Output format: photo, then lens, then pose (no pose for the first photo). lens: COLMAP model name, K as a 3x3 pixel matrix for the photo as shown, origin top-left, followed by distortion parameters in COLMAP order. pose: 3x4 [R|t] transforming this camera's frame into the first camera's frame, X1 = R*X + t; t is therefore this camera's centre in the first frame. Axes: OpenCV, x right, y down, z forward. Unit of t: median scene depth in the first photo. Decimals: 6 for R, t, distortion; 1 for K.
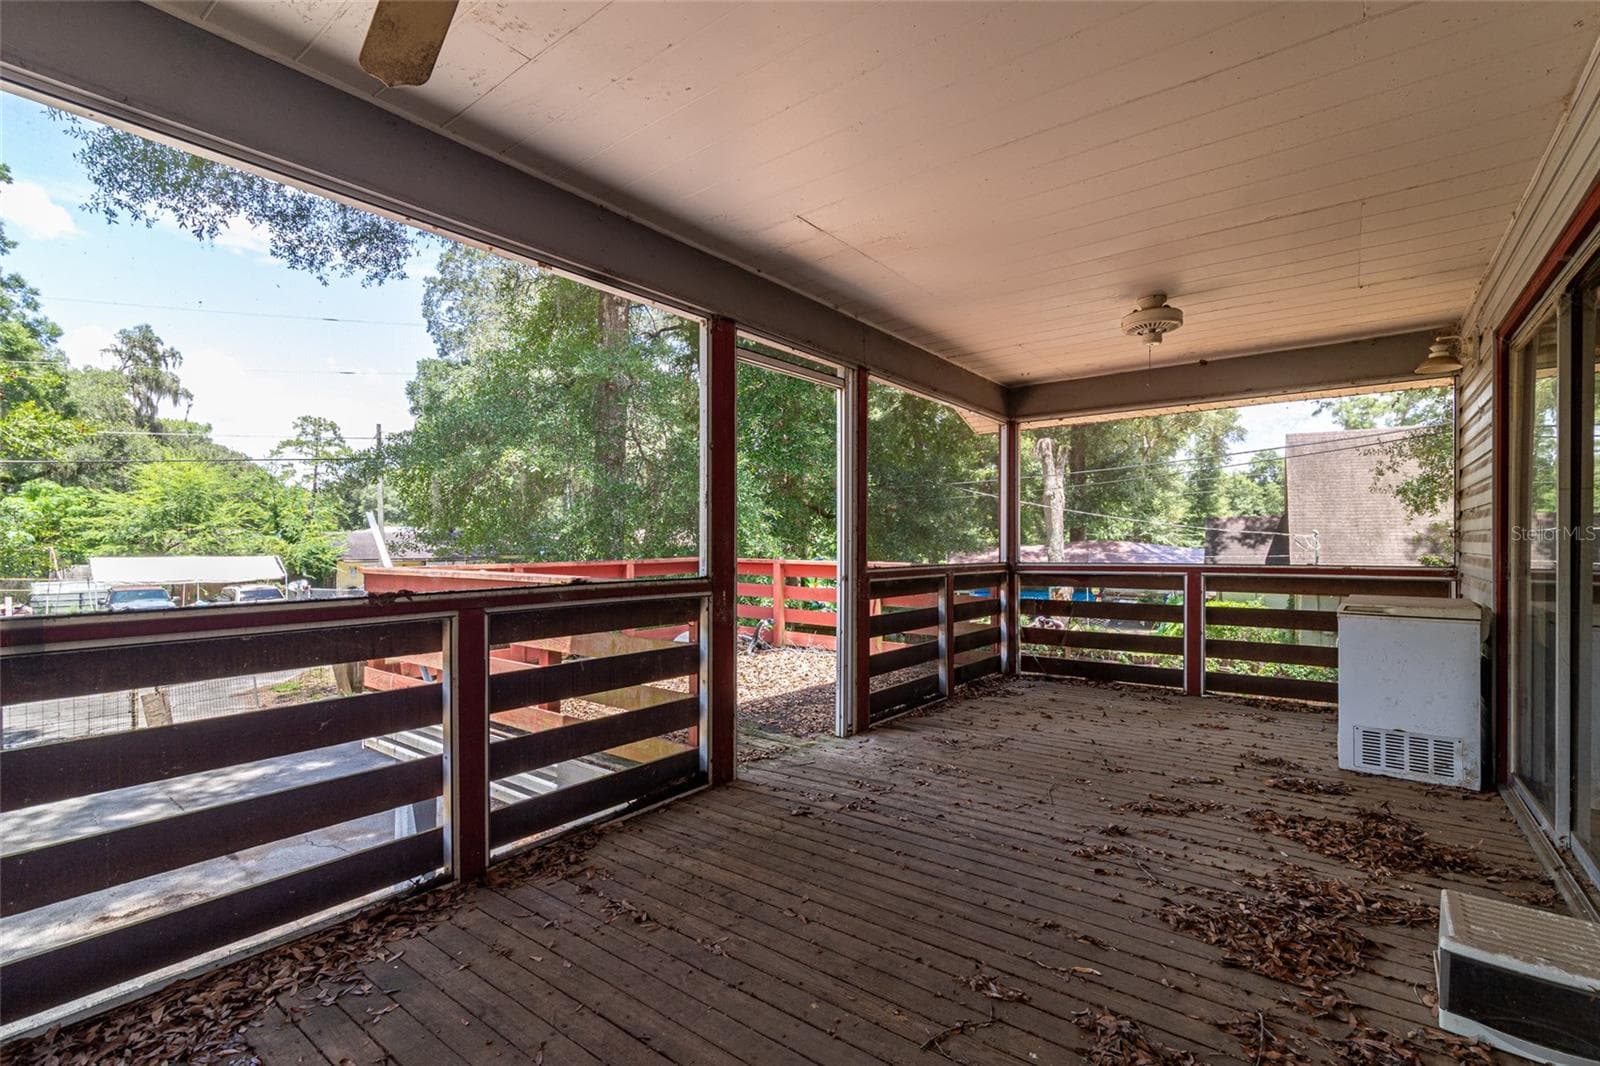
lens RADIAL K [[723.4, 0, 797.4], [0, 723.4, 537.6], [0, 0, 1]] dist [0.000865, -0.000003]
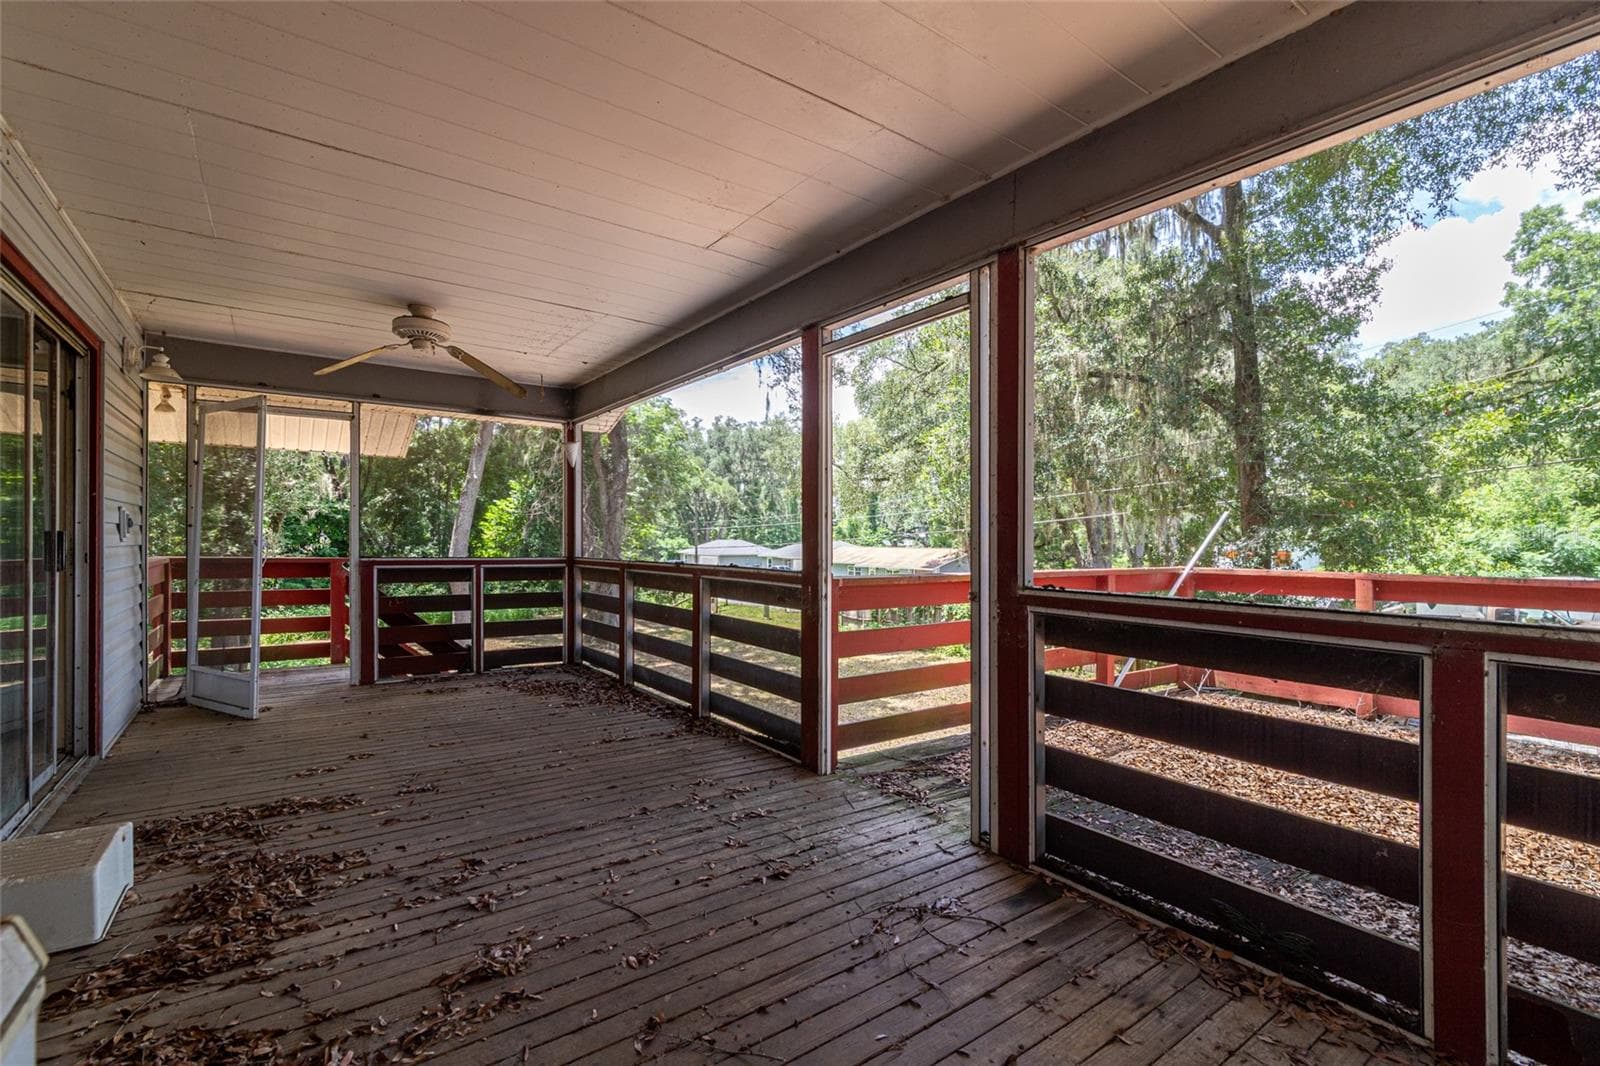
lens RADIAL K [[723.4, 0, 797.4], [0, 723.4, 537.6], [0, 0, 1]] dist [0.000865, -0.000003]
pose [[-0.293838, -0.004313, -0.955845, 0.302421], [-0.003382, 0.999988, -0.003473, 0.002405], [0.955849, 0.002212, -0.293850, 0.430485]]
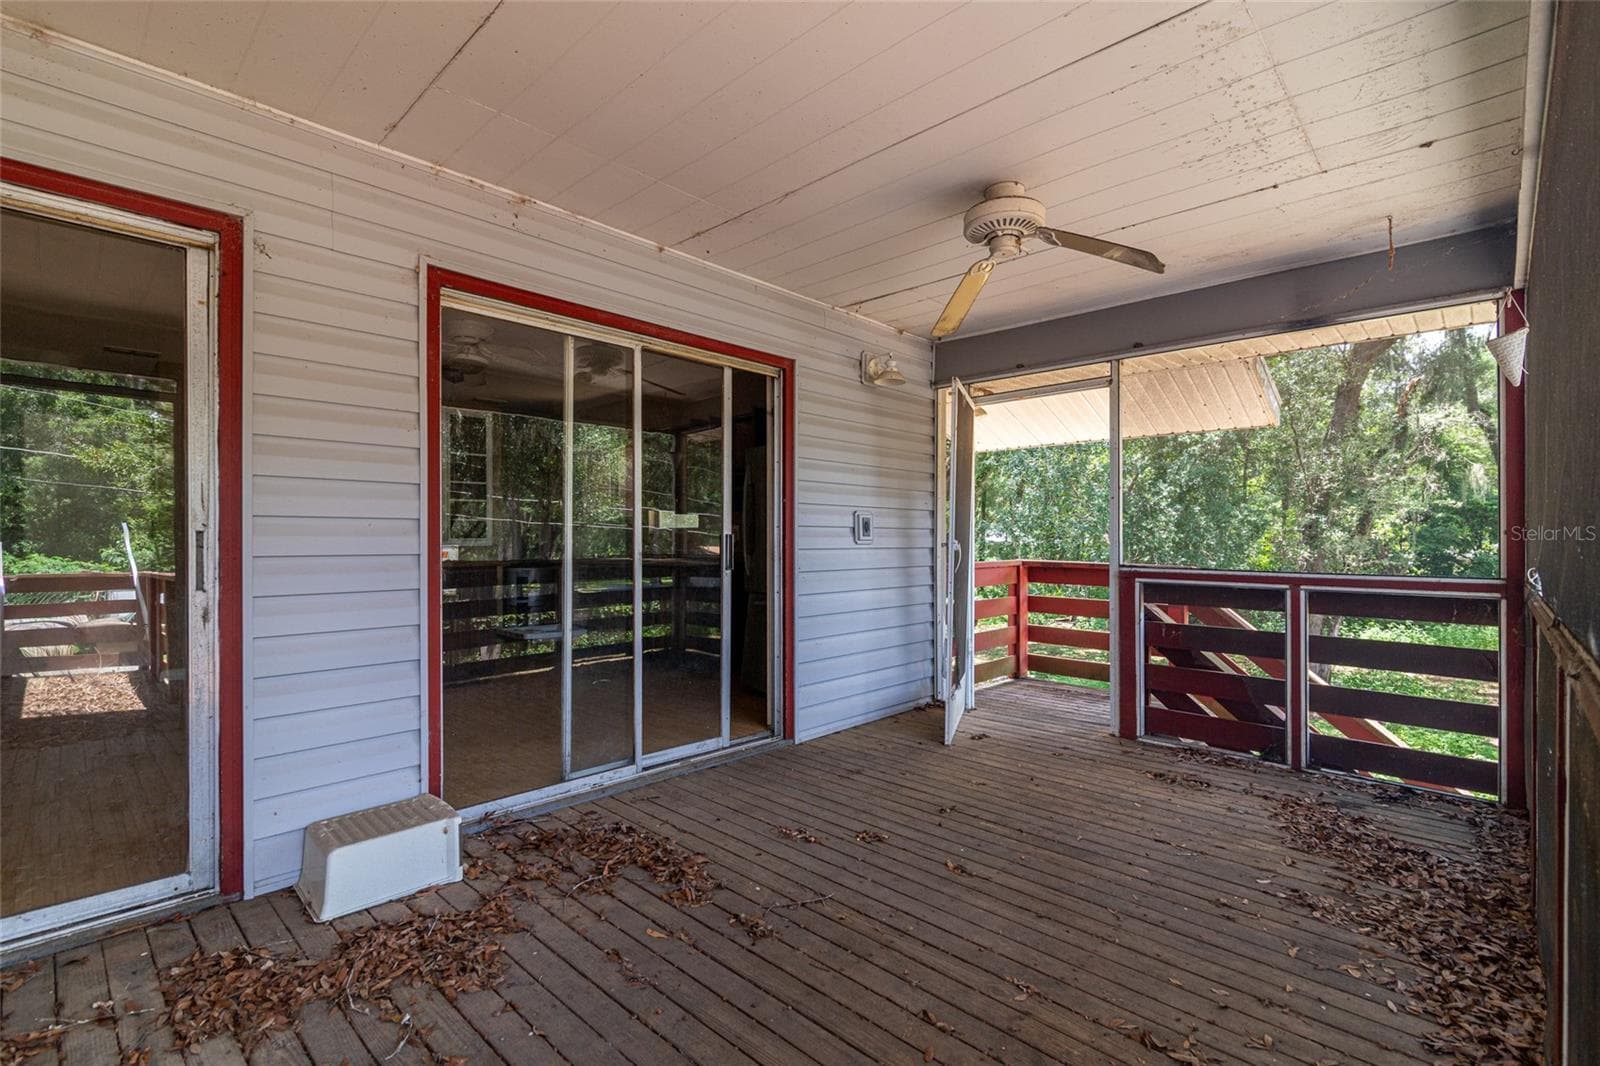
lens RADIAL K [[723.4, 0, 797.4], [0, 723.4, 537.6], [0, 0, 1]] dist [0.000865, -0.000003]
pose [[-0.993134, -0.001952, 0.116969, 0.012179], [-0.002372, 0.999991, -0.003449, 0.002359], [-0.116962, -0.003703, -0.993130, 0.382219]]
